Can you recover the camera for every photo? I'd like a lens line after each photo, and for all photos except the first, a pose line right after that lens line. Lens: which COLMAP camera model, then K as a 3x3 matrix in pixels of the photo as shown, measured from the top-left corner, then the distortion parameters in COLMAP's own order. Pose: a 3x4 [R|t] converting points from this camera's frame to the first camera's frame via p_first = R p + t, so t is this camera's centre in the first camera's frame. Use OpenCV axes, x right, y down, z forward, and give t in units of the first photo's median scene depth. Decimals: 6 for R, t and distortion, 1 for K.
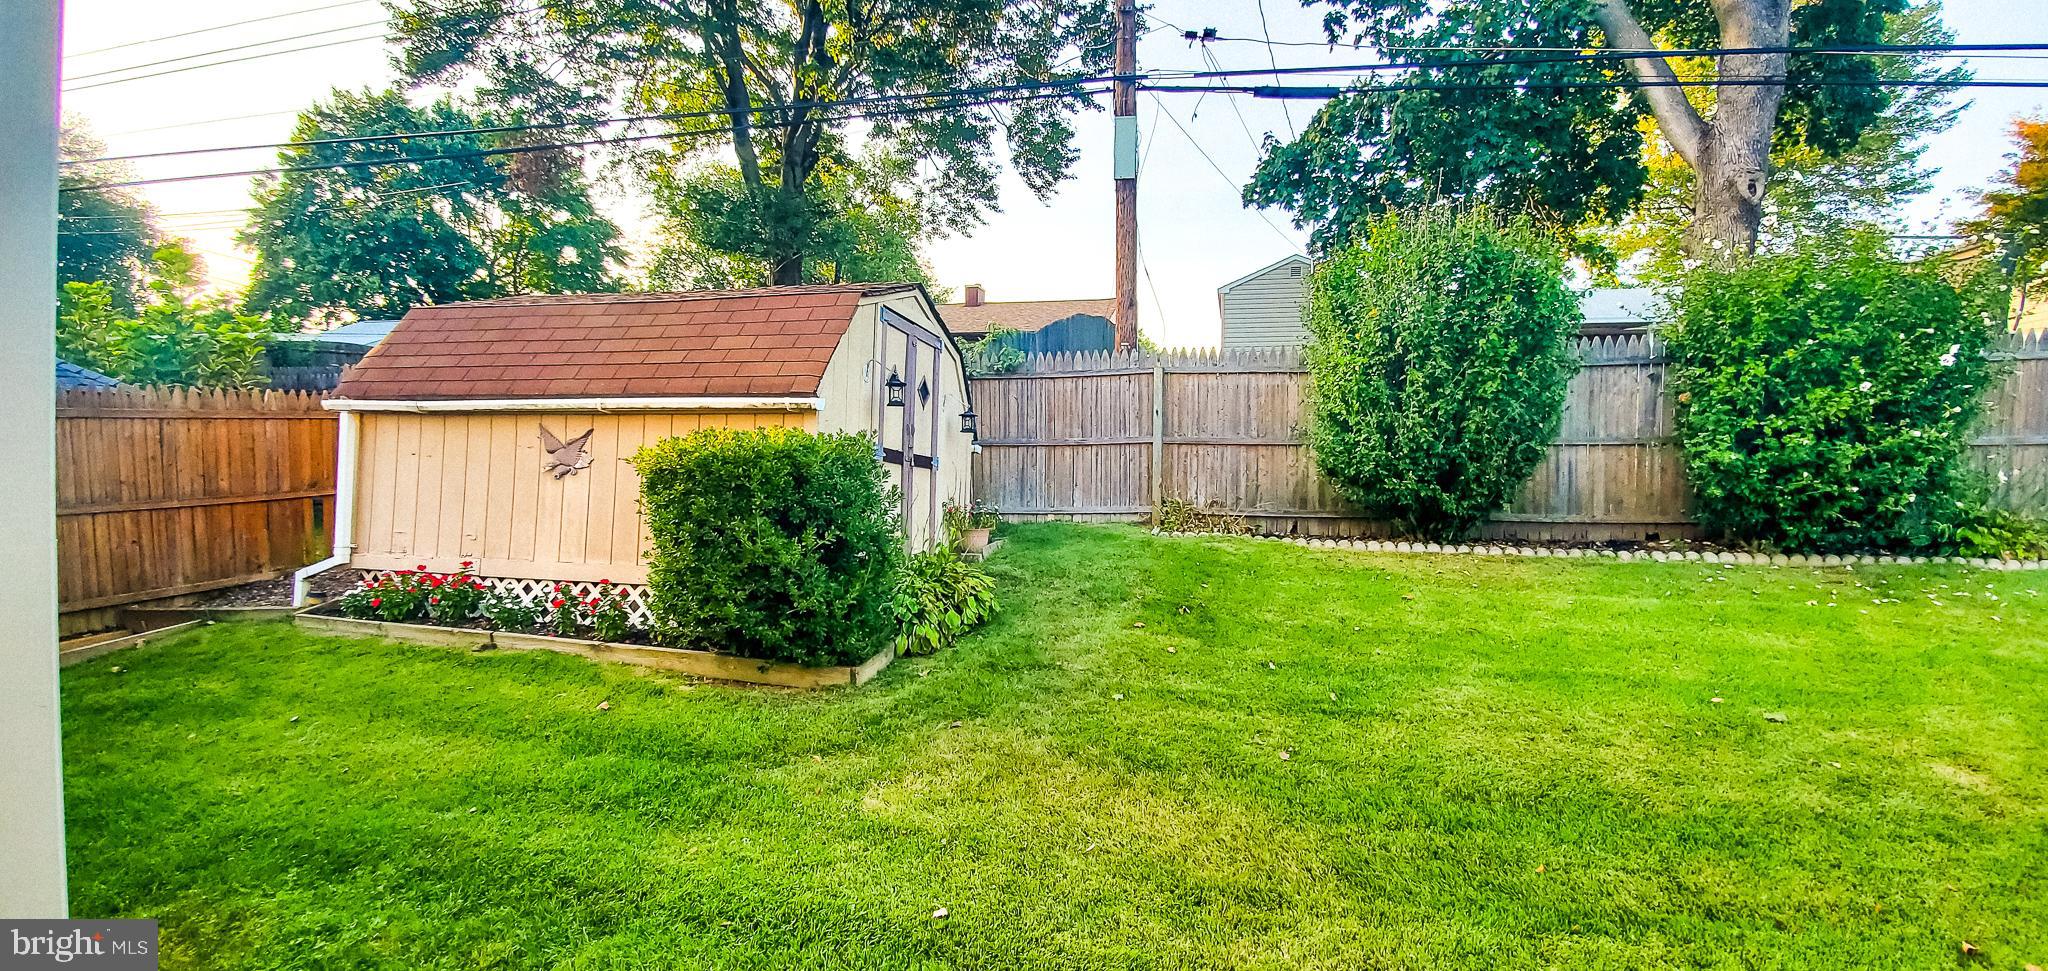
lens RADIAL K [[887.7, 0, 1011.5], [0, 887.7, 499.0], [0, 0, 1]] dist [-0.016189, -0.006656]
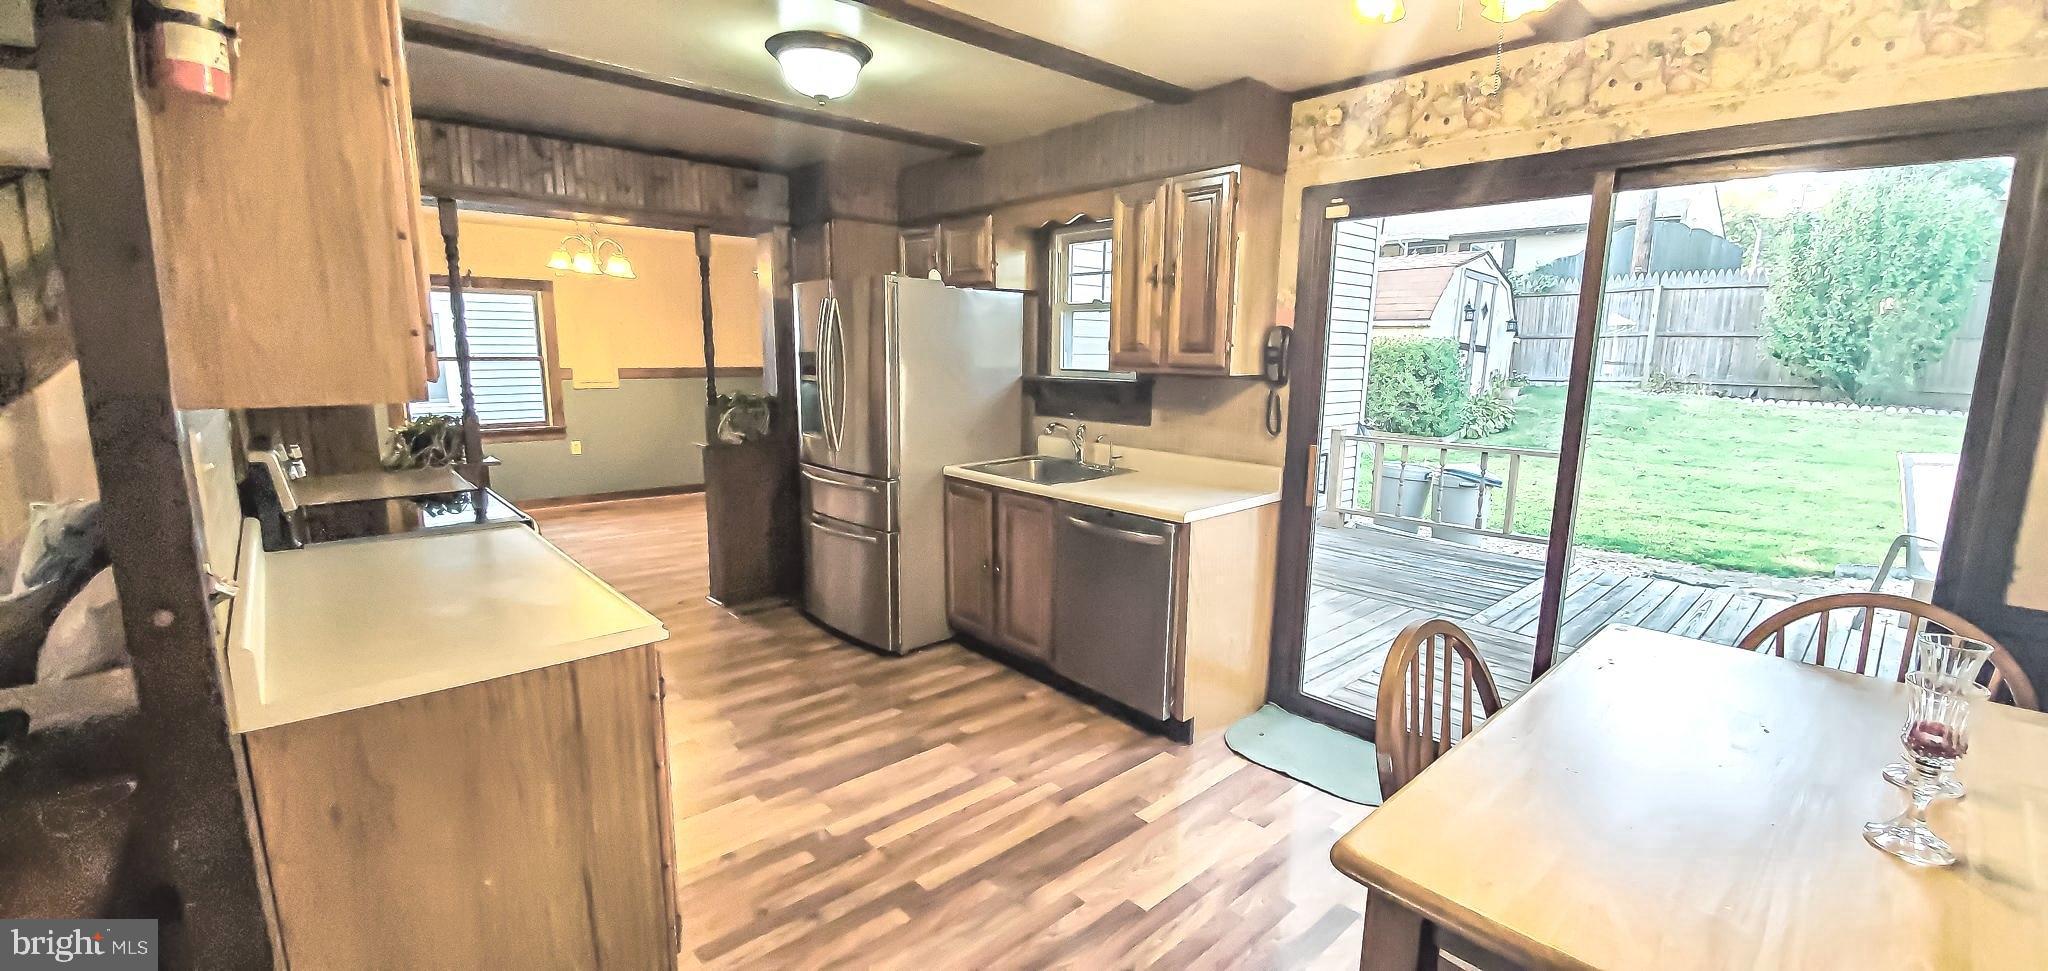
lens RADIAL K [[813.6, 0, 1016.0], [0, 813.6, 489.9], [0, 0, 1]] dist [-0.007580, -0.008961]
pose [[0.822225, 0.092381, -0.561615, 0.086753], [-0.015033, 0.989920, 0.140825, 0.028378], [0.568964, -0.107347, 0.815326, -1.043747]]
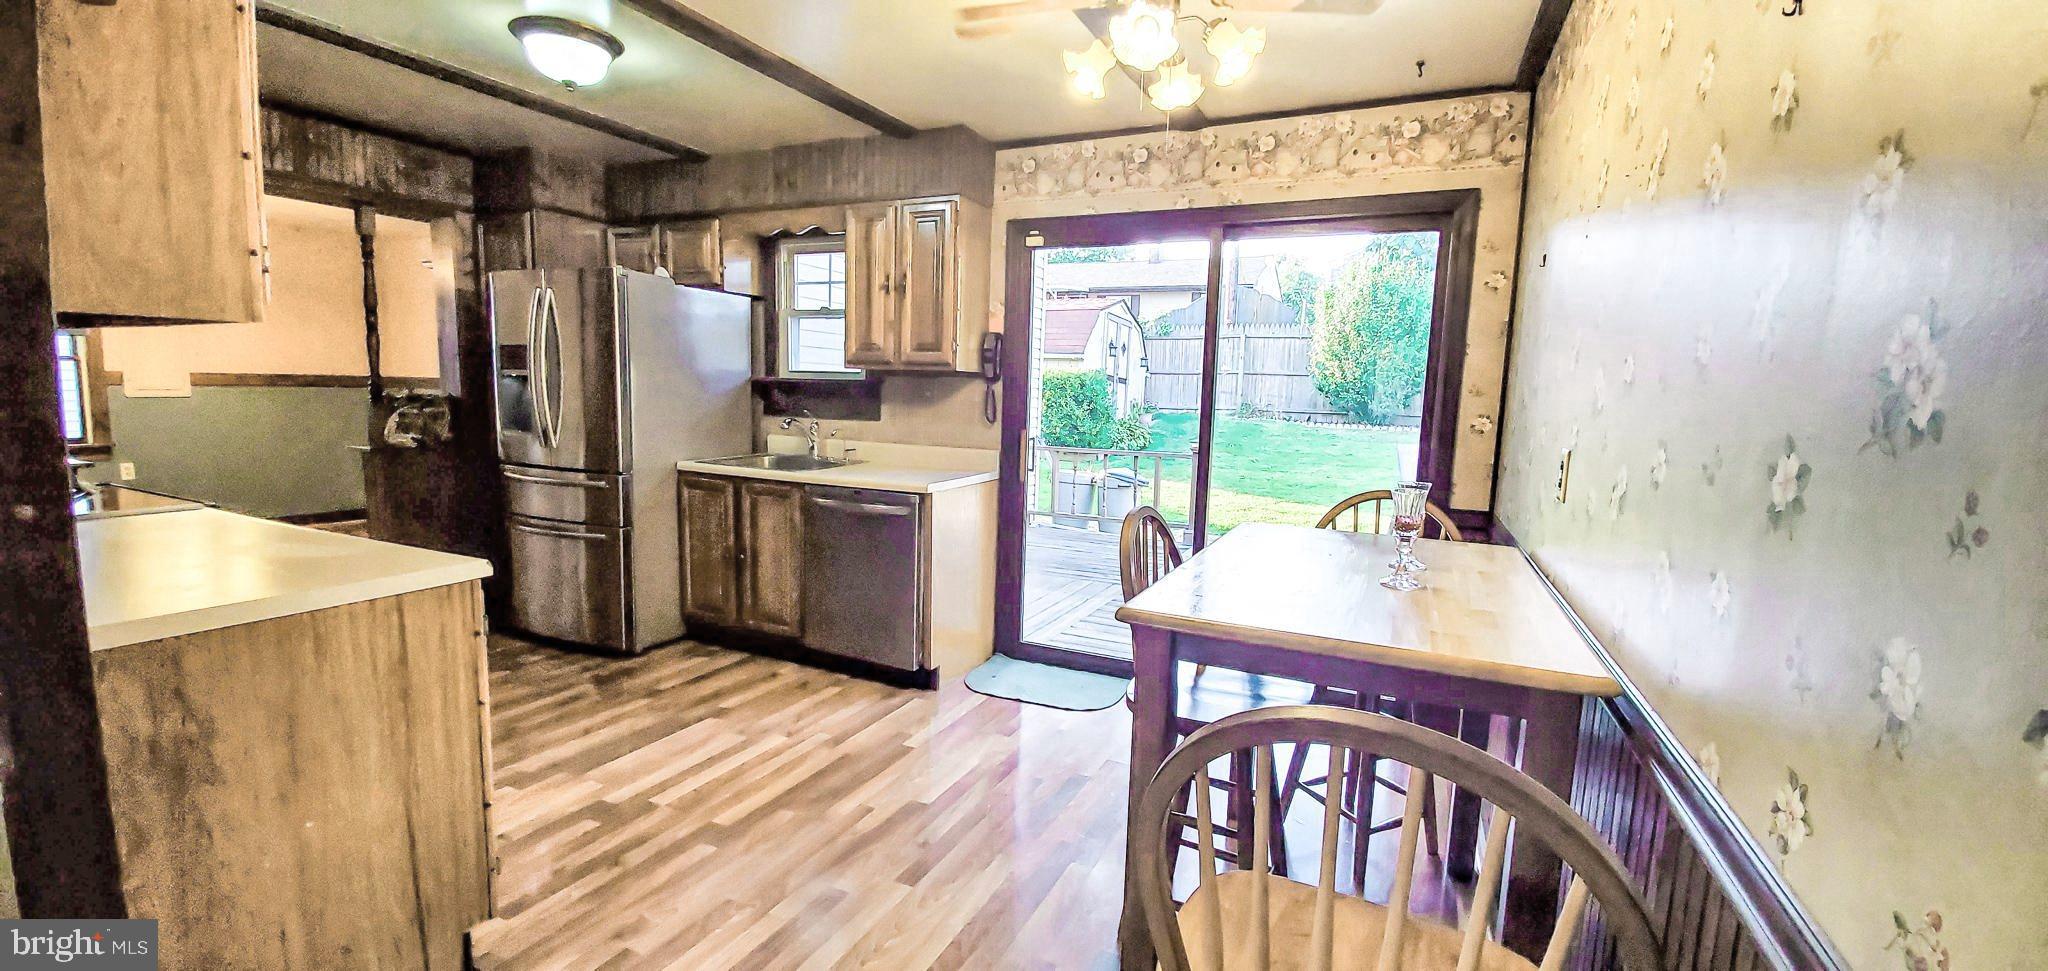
lens RADIAL K [[813.6, 0, 1025.1], [0, 813.6, 484.2], [0, 0, 1]] dist [-0.007580, -0.008961]
pose [[0.979716, 0.040778, -0.196200, 0.076356], [-0.024869, 0.996249, 0.082877, 0.056832], [0.198844, -0.076316, 0.977055, -1.119761]]
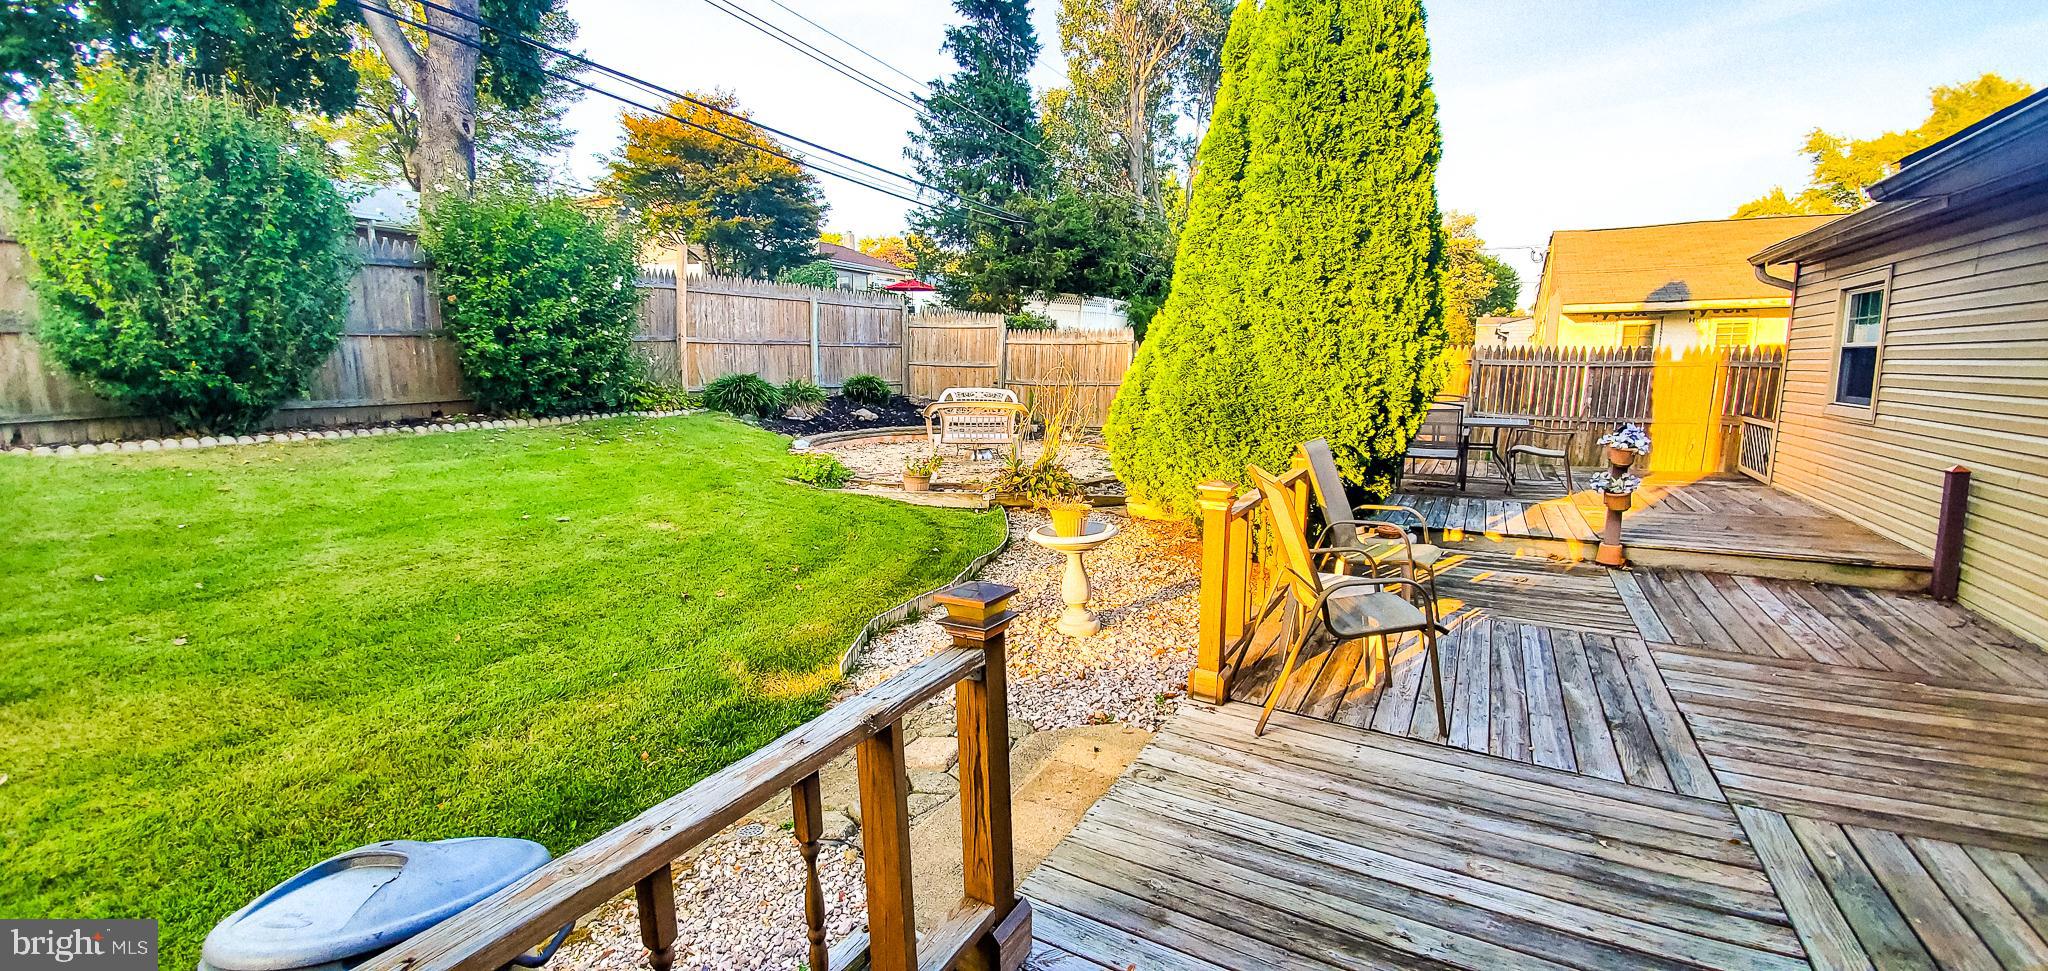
lens RADIAL K [[813.6, 0, 1034.7], [0, 813.6, 503.2], [0, 0, 1]] dist [-0.007580, -0.008961]
pose [[0.257750, -0.171190, 0.950925, -0.166403], [0.036703, 0.985204, 0.167412, 0.009281], [-0.965514, -0.008248, 0.260220, -0.110013]]
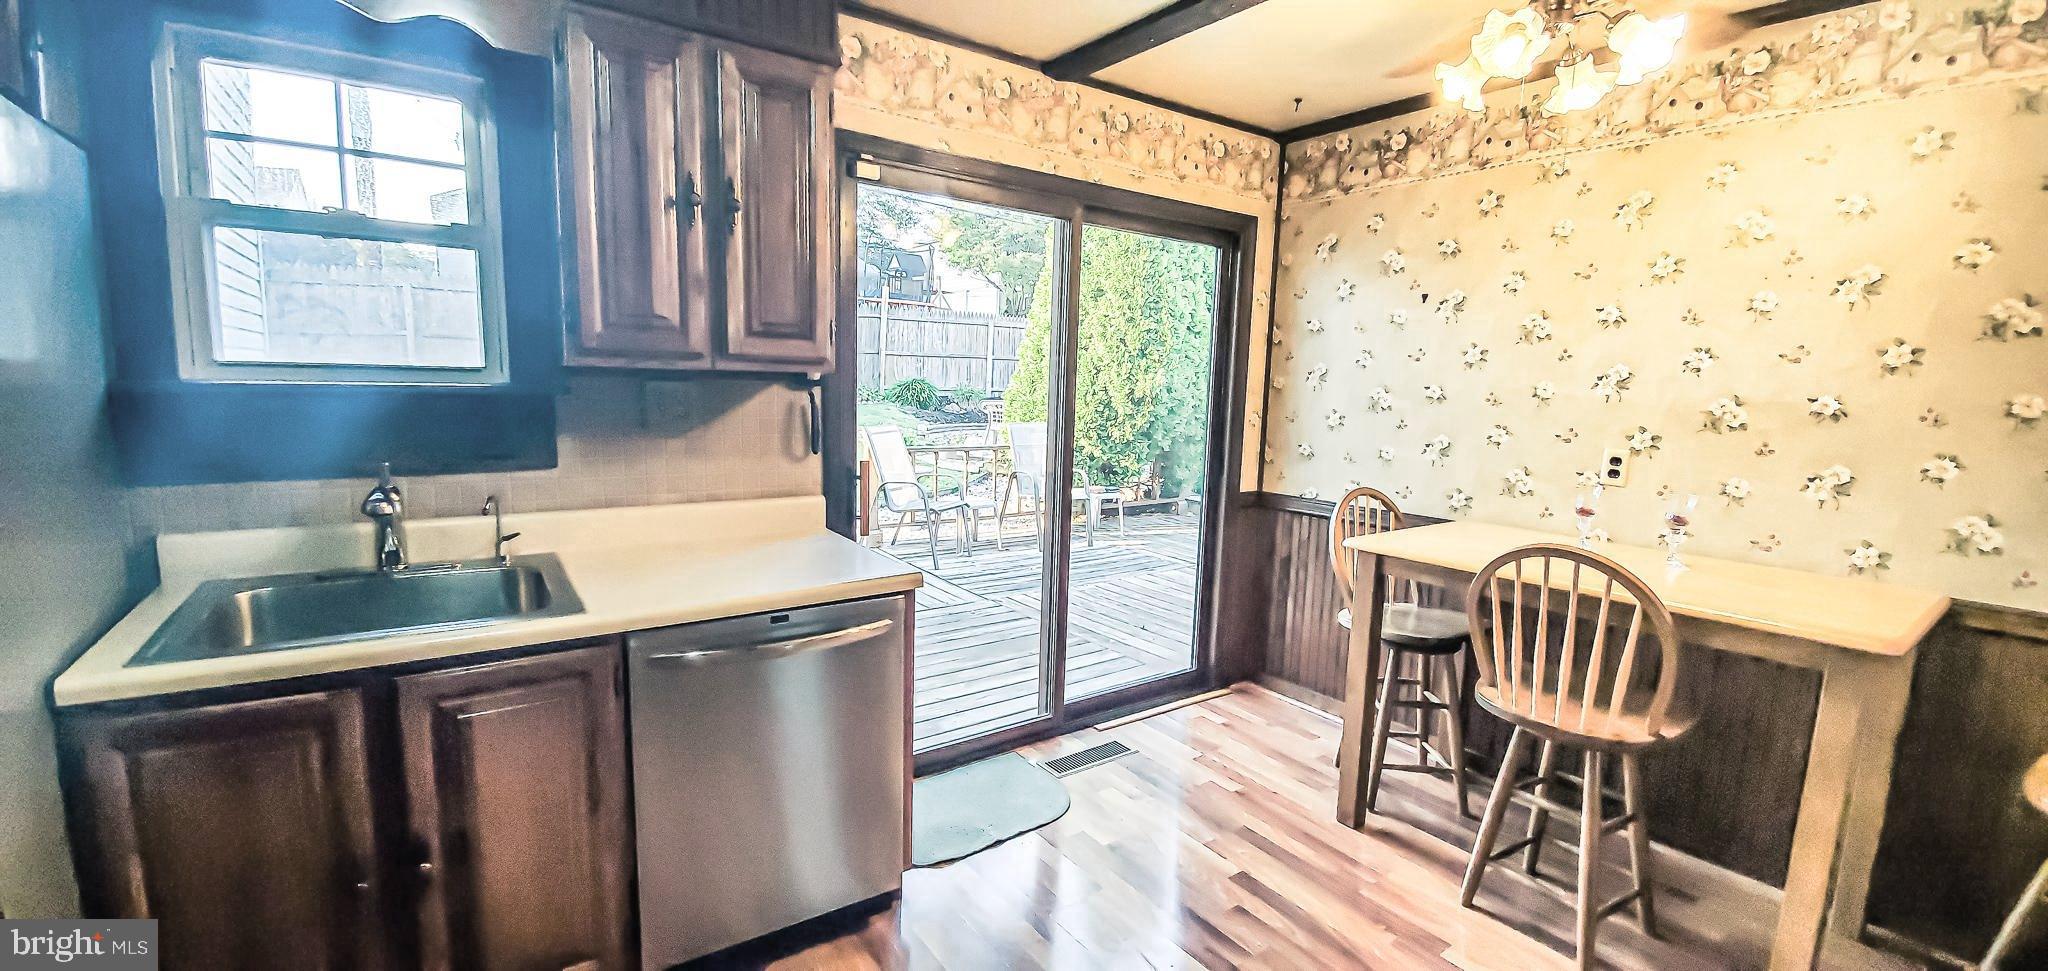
lens RADIAL K [[813.6, 0, 1028.7], [0, 813.6, 493.4], [0, 0, 1]] dist [-0.007580, -0.008961]
pose [[0.655211, -0.097722, 0.749099, -0.275925], [0.000172, 0.991617, 0.129209, 0.032242], [-0.755446, -0.084530, 0.649735, -0.860510]]
